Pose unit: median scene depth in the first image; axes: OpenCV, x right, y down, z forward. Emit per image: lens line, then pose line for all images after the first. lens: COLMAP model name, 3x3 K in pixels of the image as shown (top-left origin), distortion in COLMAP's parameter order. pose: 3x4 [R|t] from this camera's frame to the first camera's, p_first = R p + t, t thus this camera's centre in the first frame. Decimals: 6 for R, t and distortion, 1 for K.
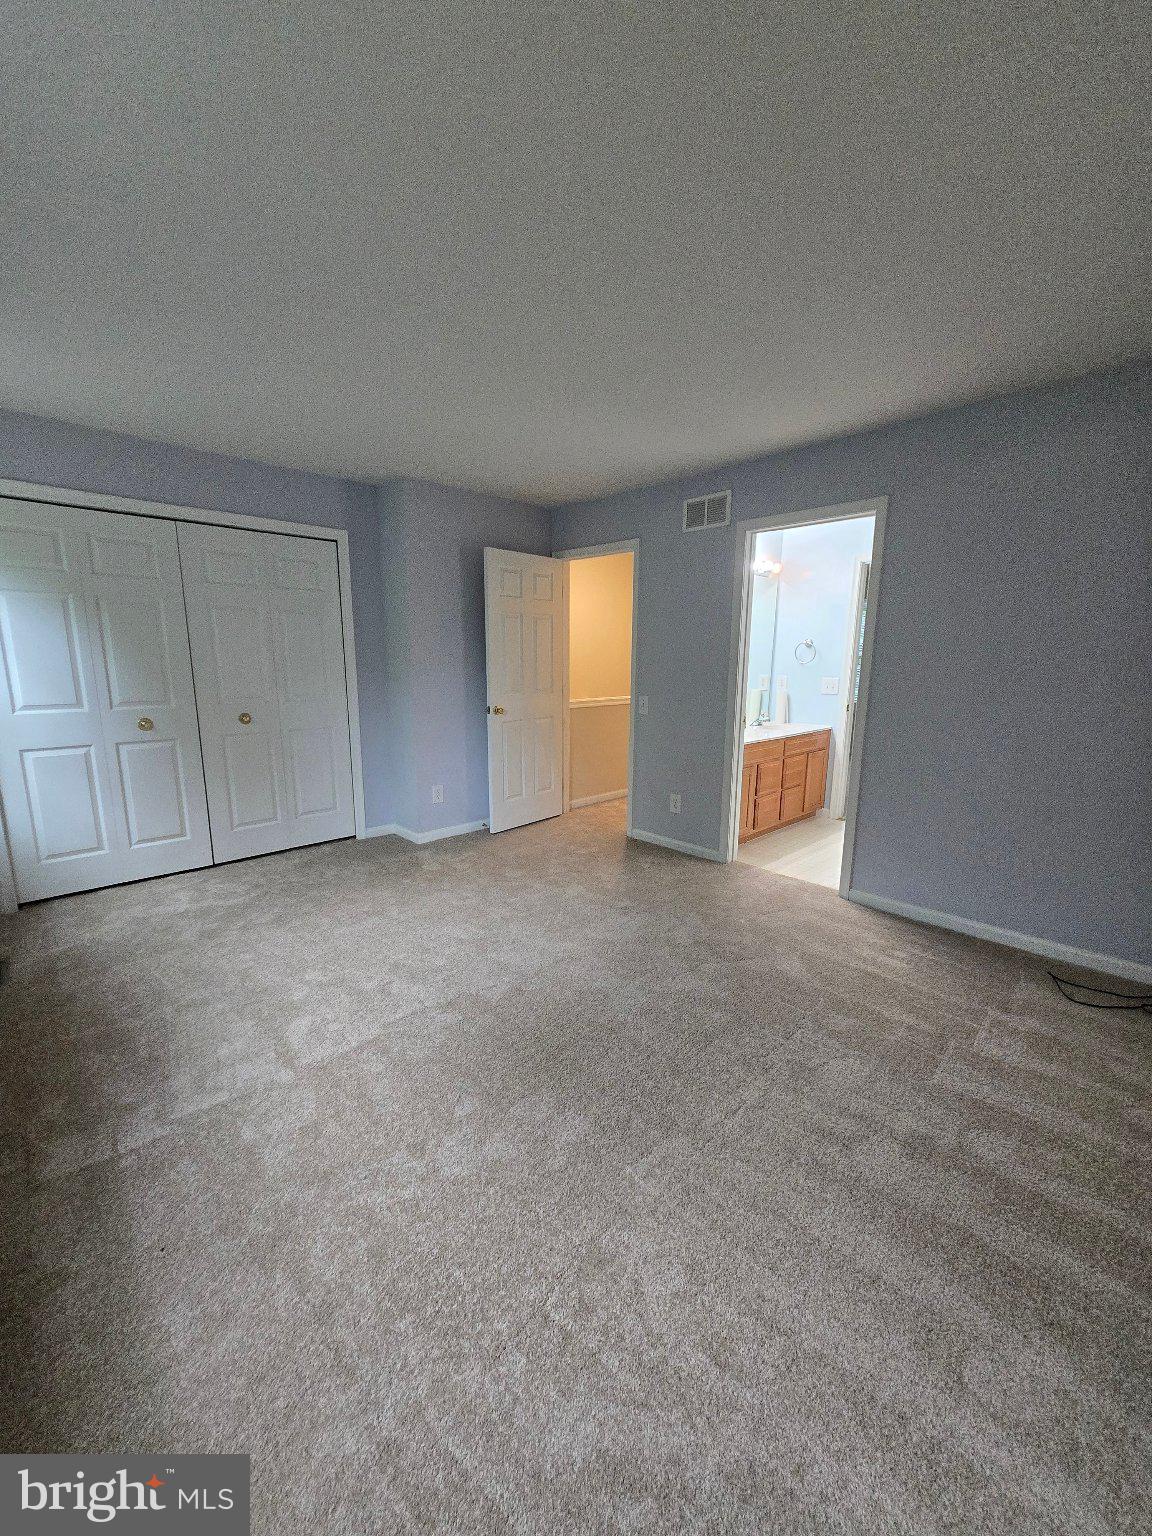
lens RADIAL K [[599.3, 0, 578.9], [0, 599.3, 769.0], [0, 0, 1]] dist [0.001812, 0.000098]
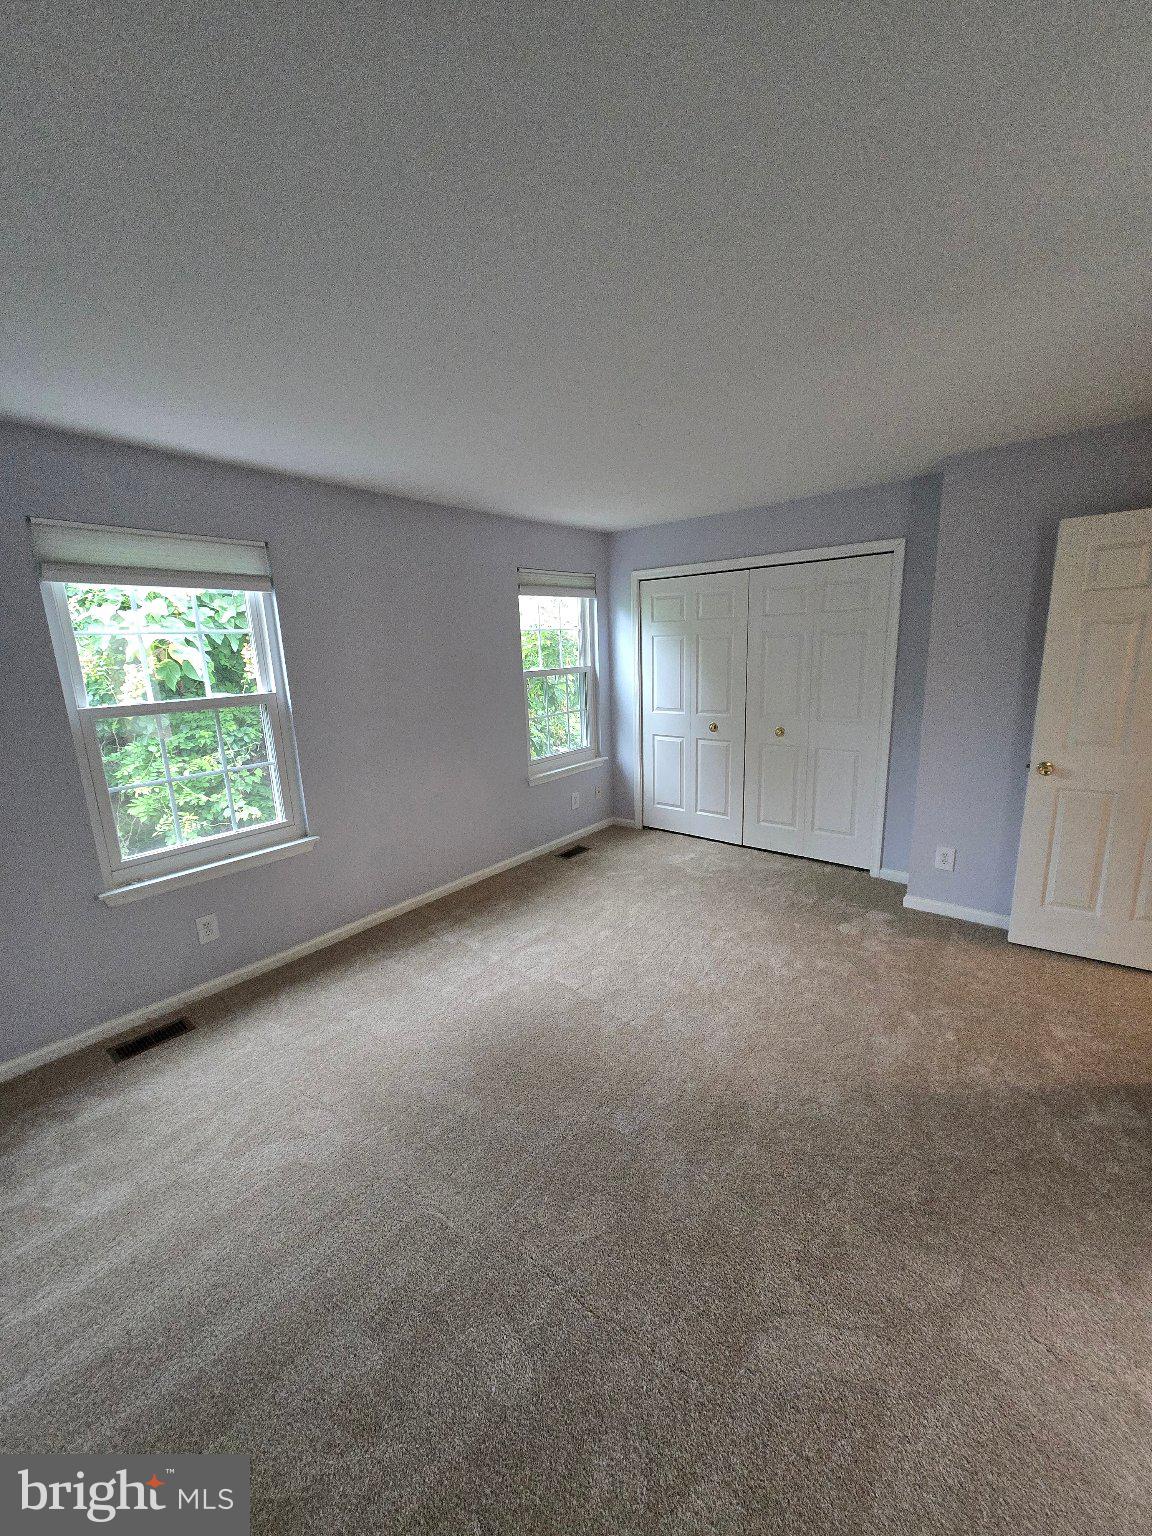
lens RADIAL K [[599.3, 0, 574.0], [0, 599.3, 768.3], [0, 0, 1]] dist [0.001812, 0.000098]
pose [[0.111248, 0.193538, -0.974765, 0.516898], [-0.149361, 0.972968, 0.176135, -0.157614], [0.982504, 0.125998, 0.137148, 0.469780]]
